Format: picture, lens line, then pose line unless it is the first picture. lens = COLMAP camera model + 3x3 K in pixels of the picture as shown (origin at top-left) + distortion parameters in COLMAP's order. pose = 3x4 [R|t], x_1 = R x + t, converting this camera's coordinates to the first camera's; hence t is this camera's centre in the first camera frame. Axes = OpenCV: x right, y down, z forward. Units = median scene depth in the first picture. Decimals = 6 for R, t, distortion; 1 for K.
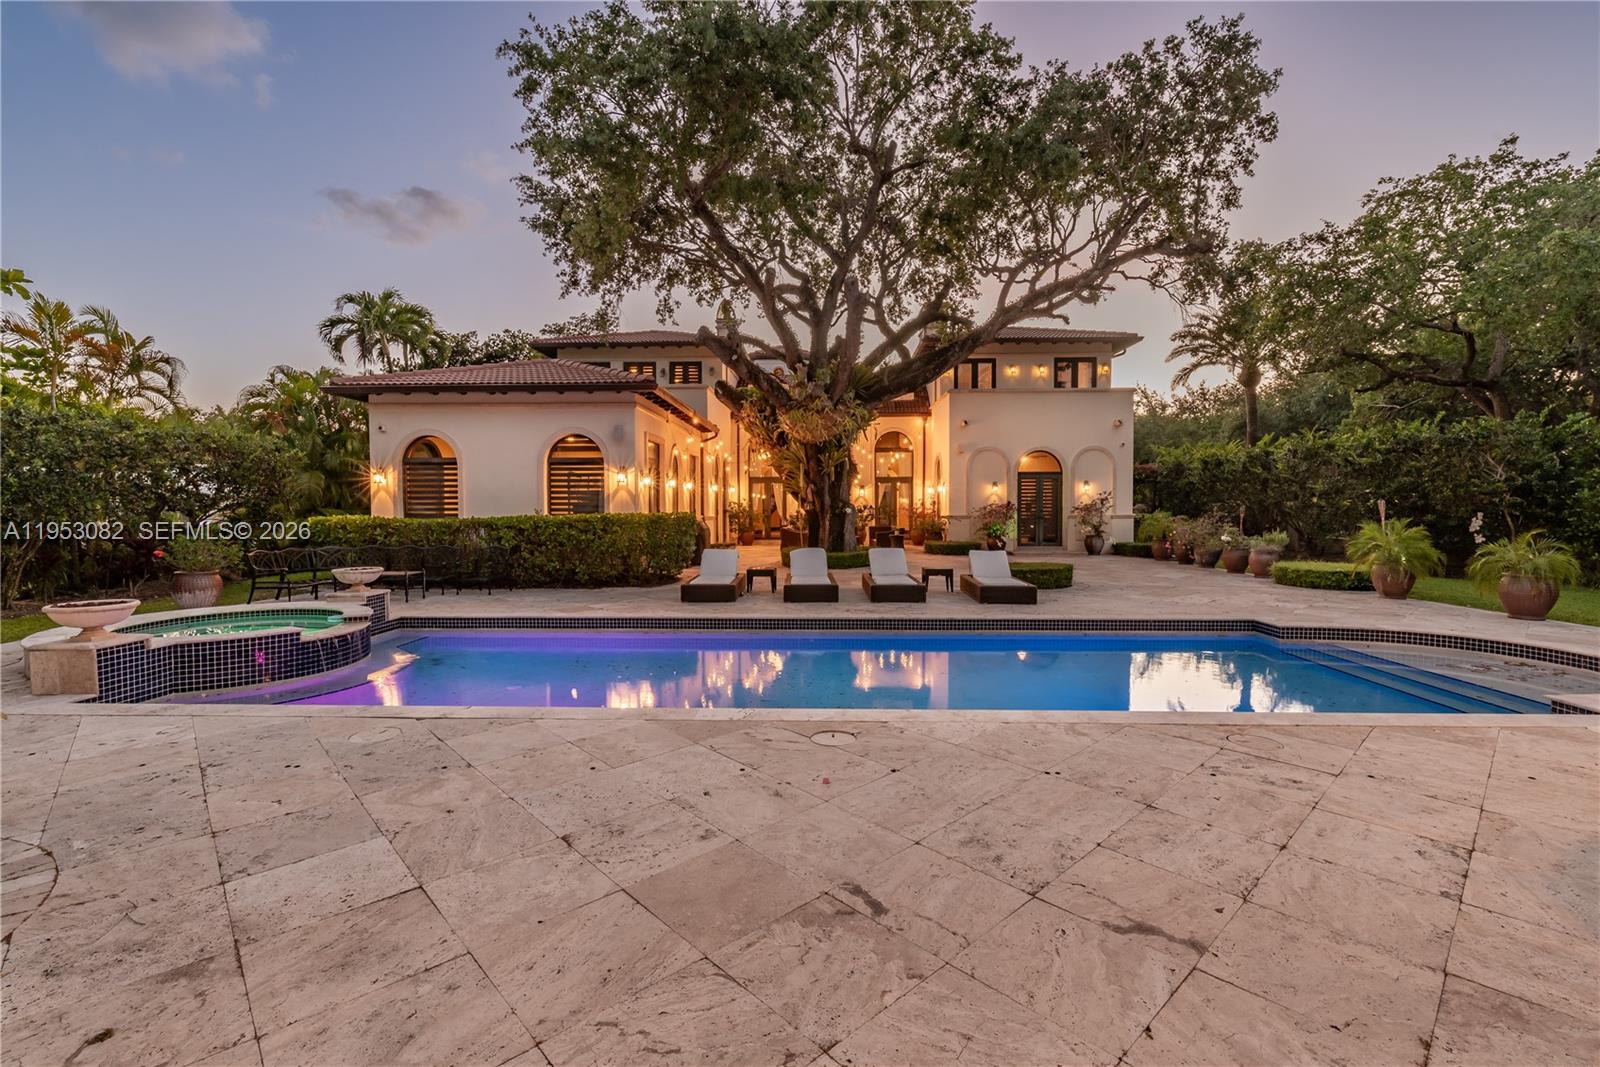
lens RADIAL K [[695.0, 0, 804.2], [0, 695.0, 564.9], [0, 0, 1]] dist [-0.002477, -0.000062]
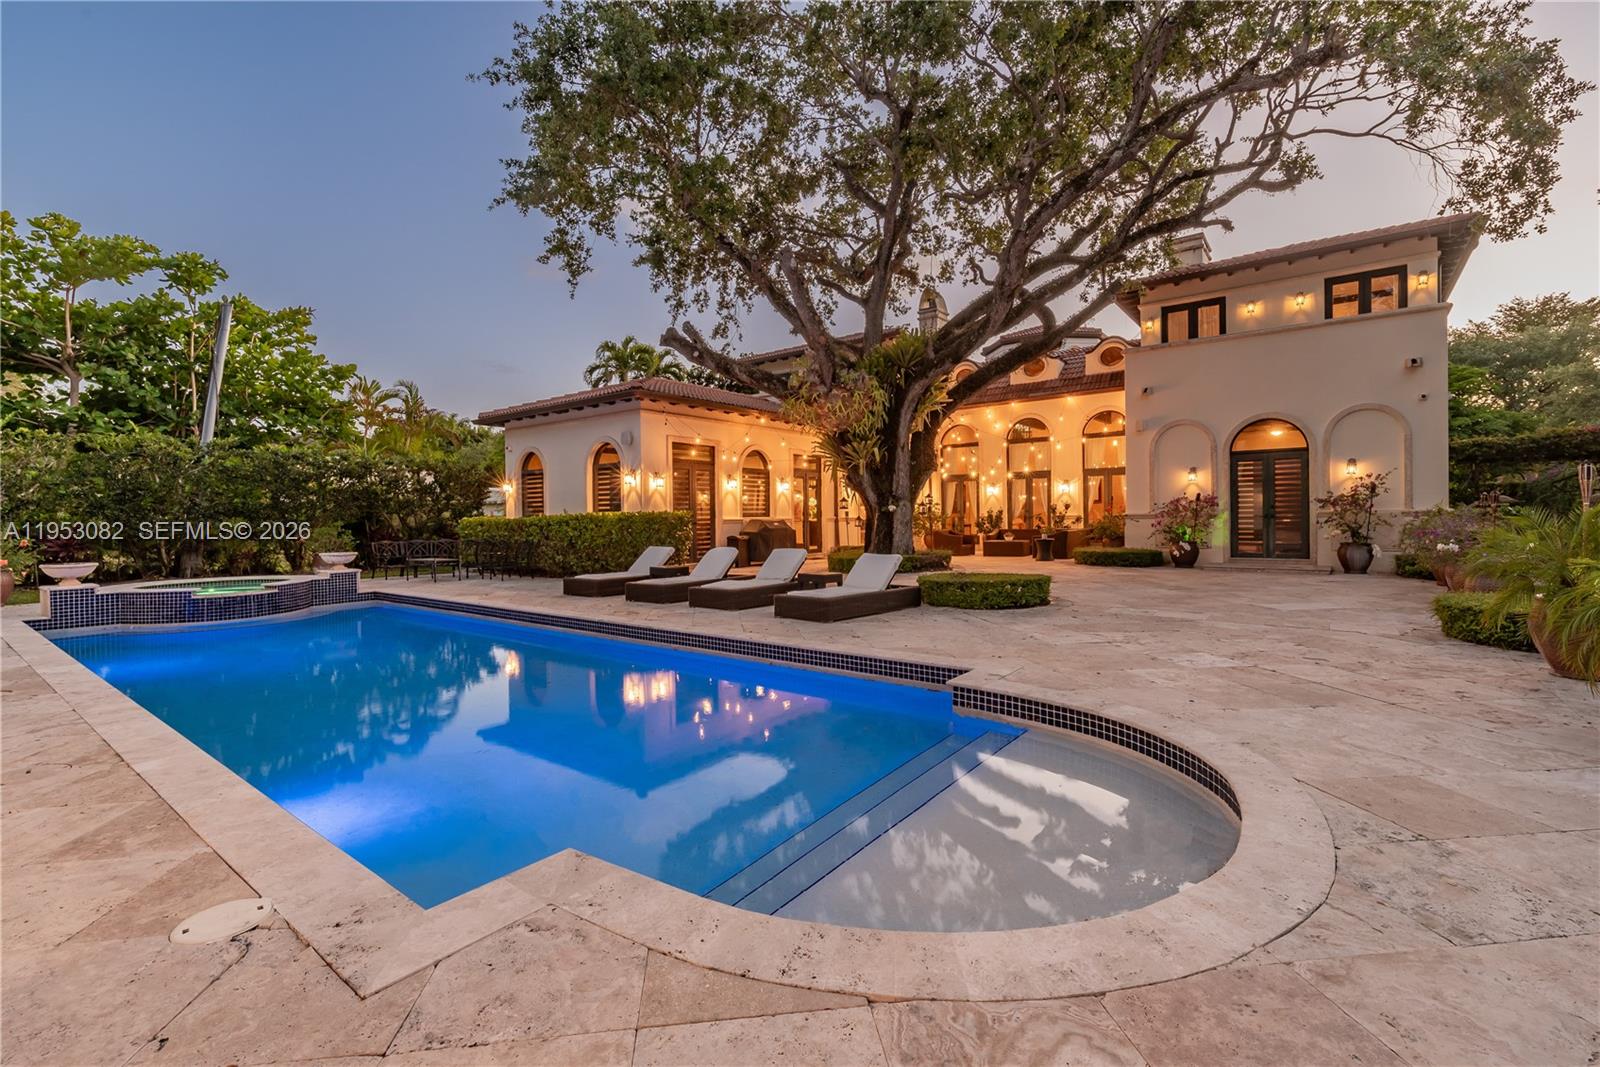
lens RADIAL K [[688.4, 0, 800.0], [0, 688.4, 533.5], [0, 0, 1]] dist [-0.000183, 0.000063]
pose [[0.809500, 0.008706, -0.587055, 0.370169], [-0.039722, 0.998411, -0.039968, -0.006015], [0.585774, 0.055673, 0.808560, 0.191875]]
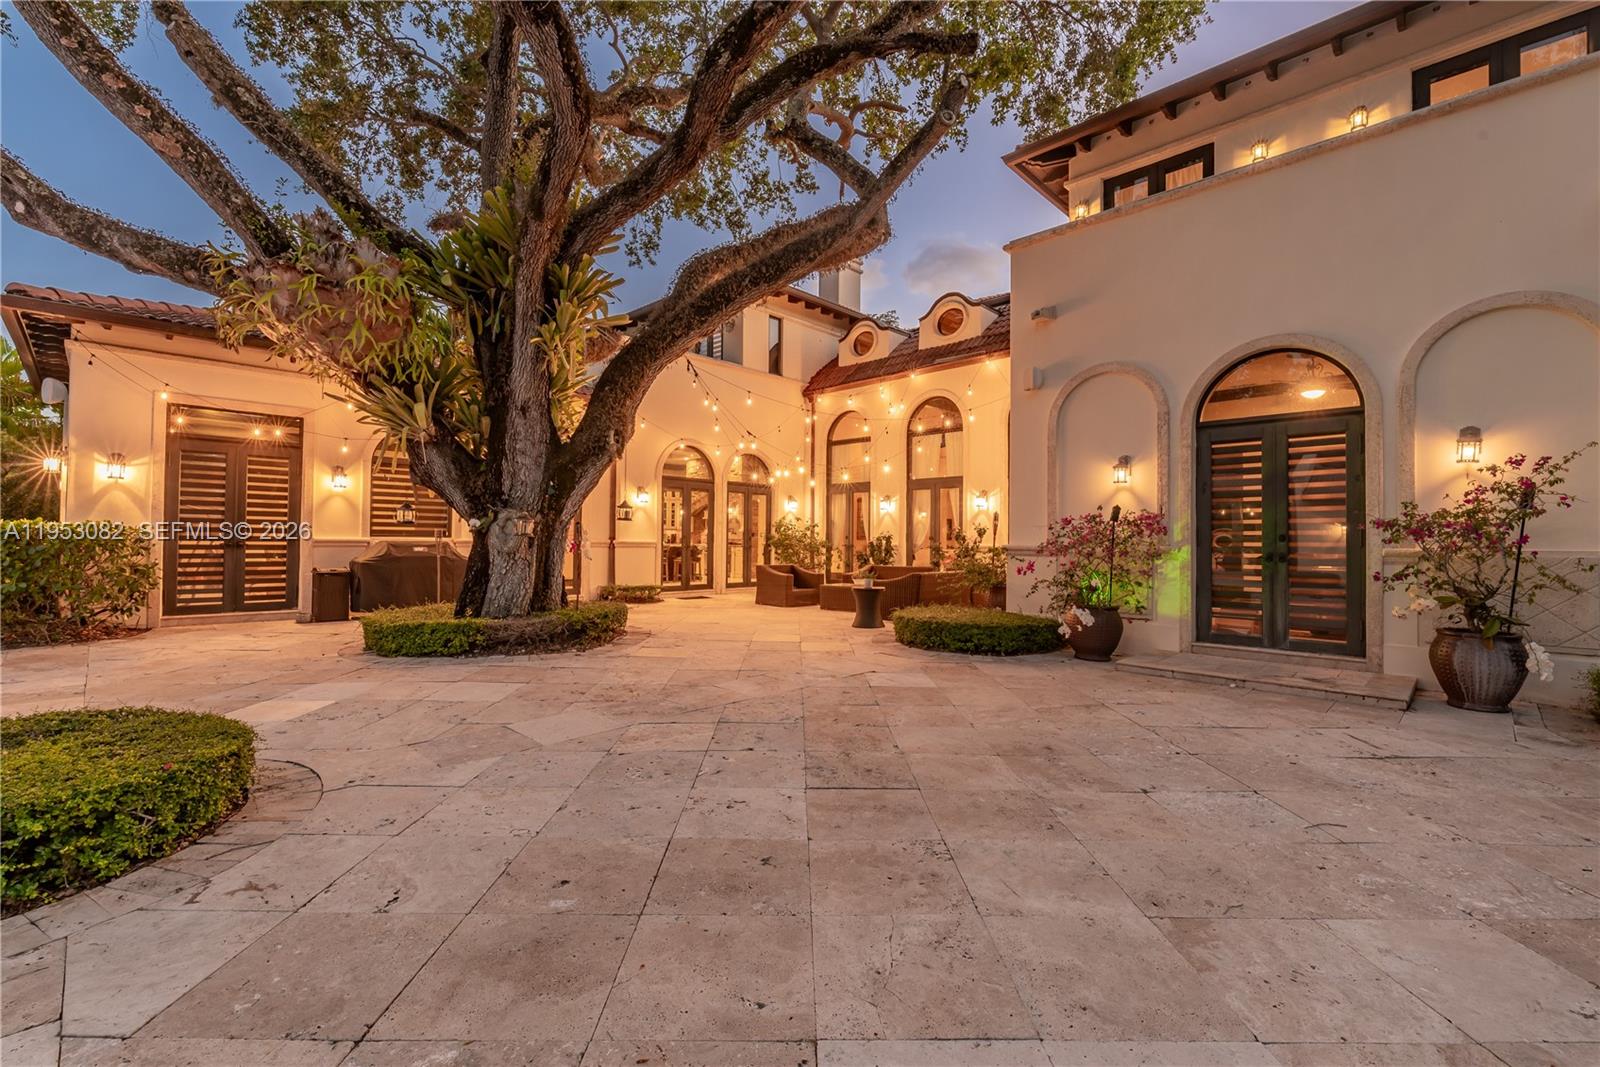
lens RADIAL K [[686.1, 0, 801.5], [0, 686.1, 538.4], [0, 0, 1]] dist [0.000430, 0.000742]
pose [[0.738233, 0.009321, -0.674482, 0.398043], [-0.069462, 0.995639, -0.062267, -0.043405], [0.670960, 0.092818, 0.735661, 0.639142]]
